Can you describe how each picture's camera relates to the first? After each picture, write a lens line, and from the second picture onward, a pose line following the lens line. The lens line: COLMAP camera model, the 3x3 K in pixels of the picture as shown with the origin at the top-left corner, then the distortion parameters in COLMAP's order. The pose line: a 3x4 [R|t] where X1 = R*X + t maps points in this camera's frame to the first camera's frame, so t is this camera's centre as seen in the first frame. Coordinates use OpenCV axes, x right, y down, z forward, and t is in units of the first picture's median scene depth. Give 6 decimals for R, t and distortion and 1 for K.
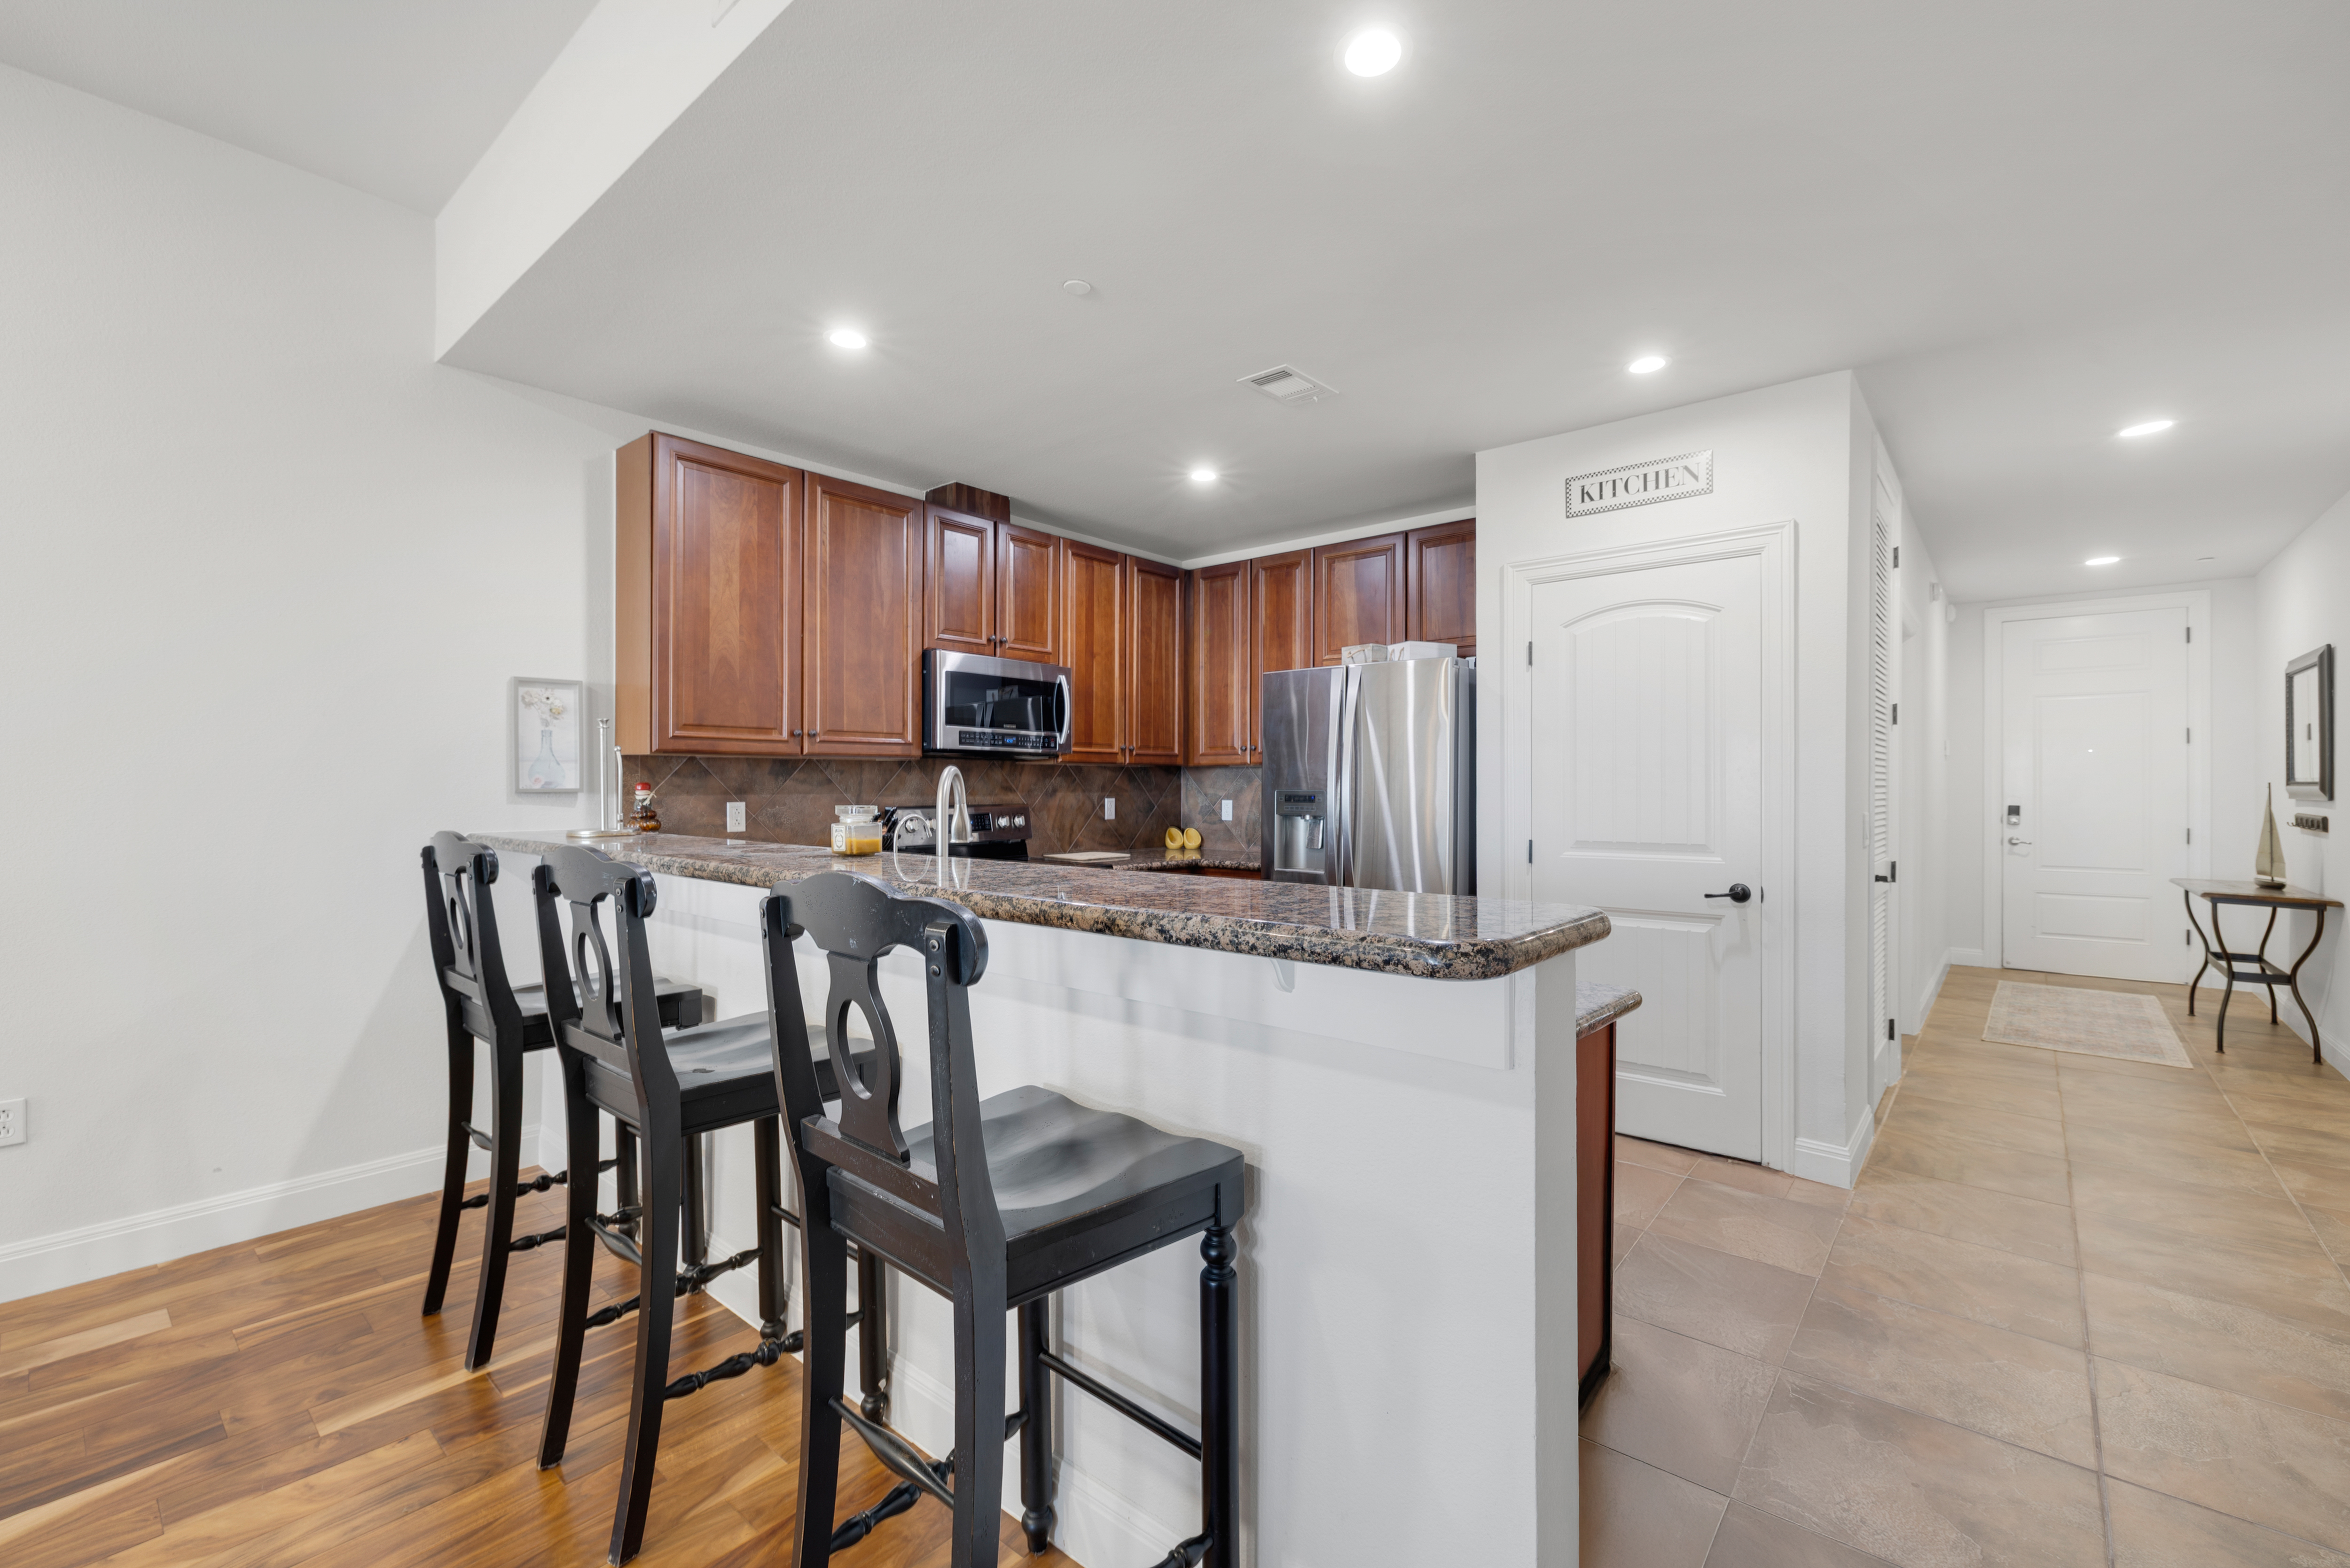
lens RADIAL K [[991.9, 0, 1175.4], [0, 991.9, 770.8], [0, 0, 1]] dist [0.002383, 0.000275]
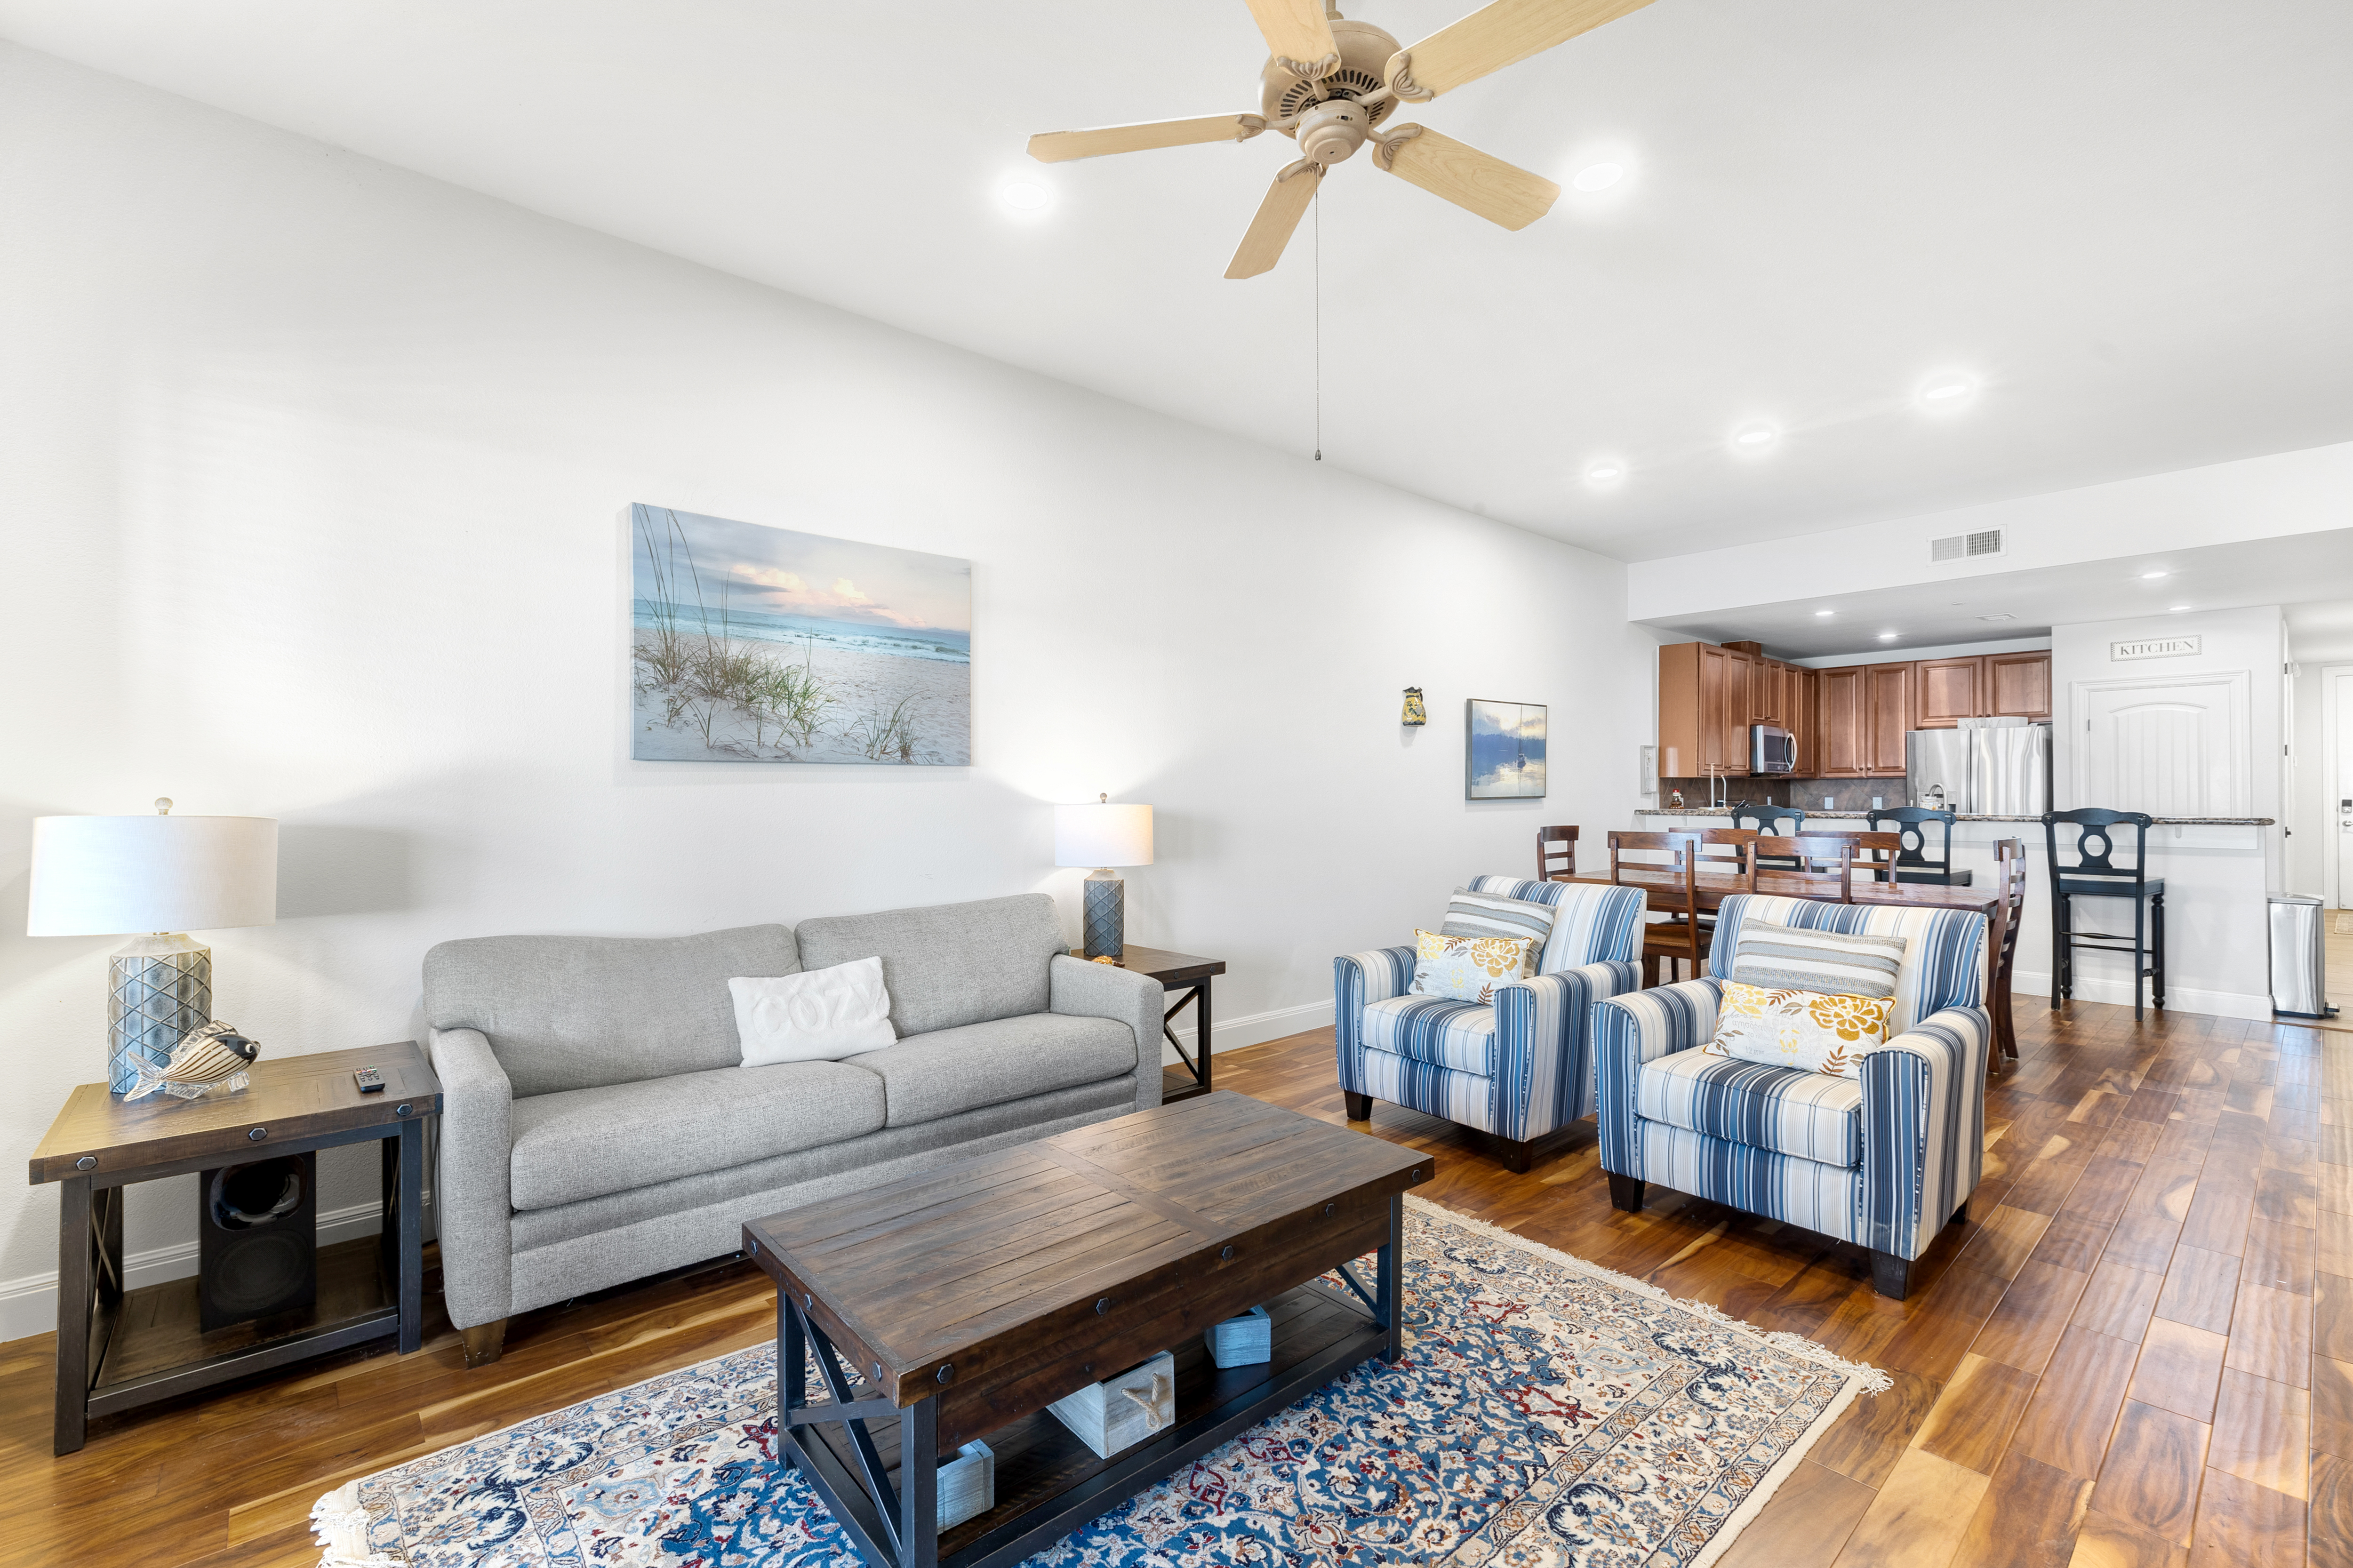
lens RADIAL K [[993.3, 0, 1176.9], [0, 993.3, 770.8], [0, 0, 1]] dist [0.002383, 0.000275]
pose [[0.989309, -0.009063, -0.145554, -1.228321], [0.007837, 0.999929, -0.008992, -0.017820], [0.145626, 0.007755, 0.989309, -1.342338]]
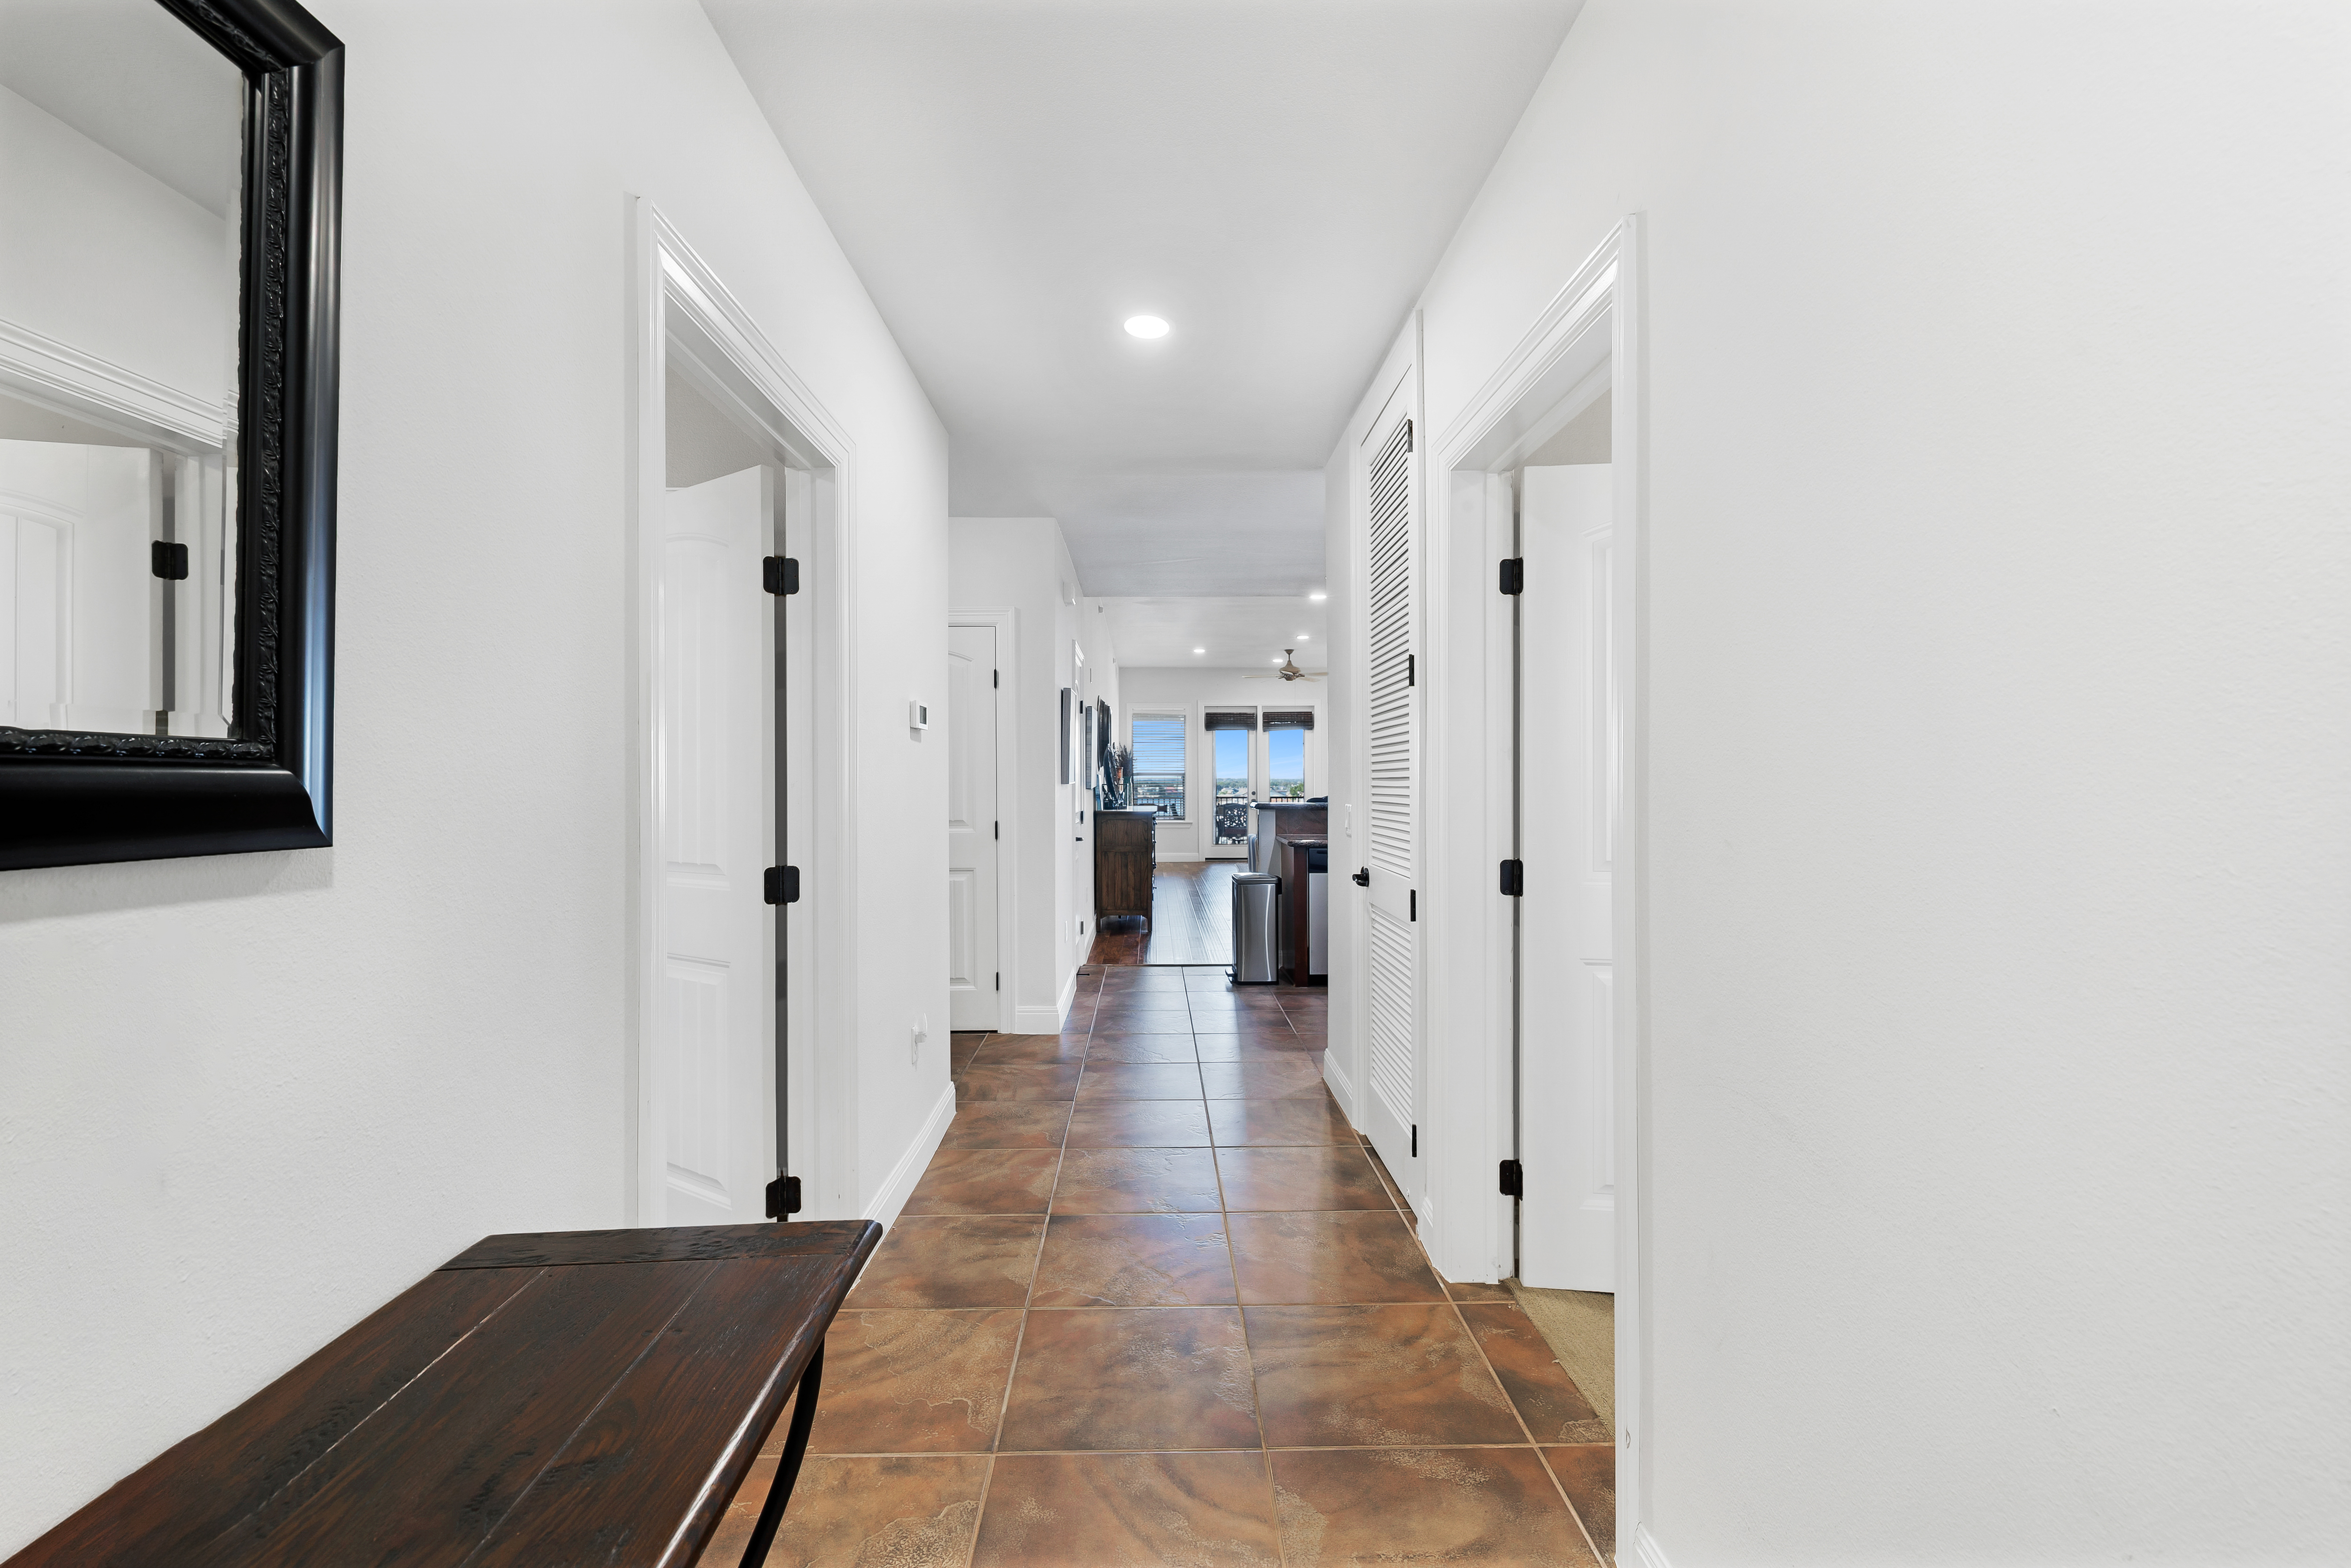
lens RADIAL K [[1006.3, 0, 1174.2], [0, 1006.3, 773.6], [0, 0, 1]] dist [0.001313, -0.000195]
pose [[-0.743413, 0.002338, -0.668828, 1.438961], [0.018866, 0.999669, -0.017476, 0.022049], [0.668566, -0.025611, -0.743211, 1.560312]]
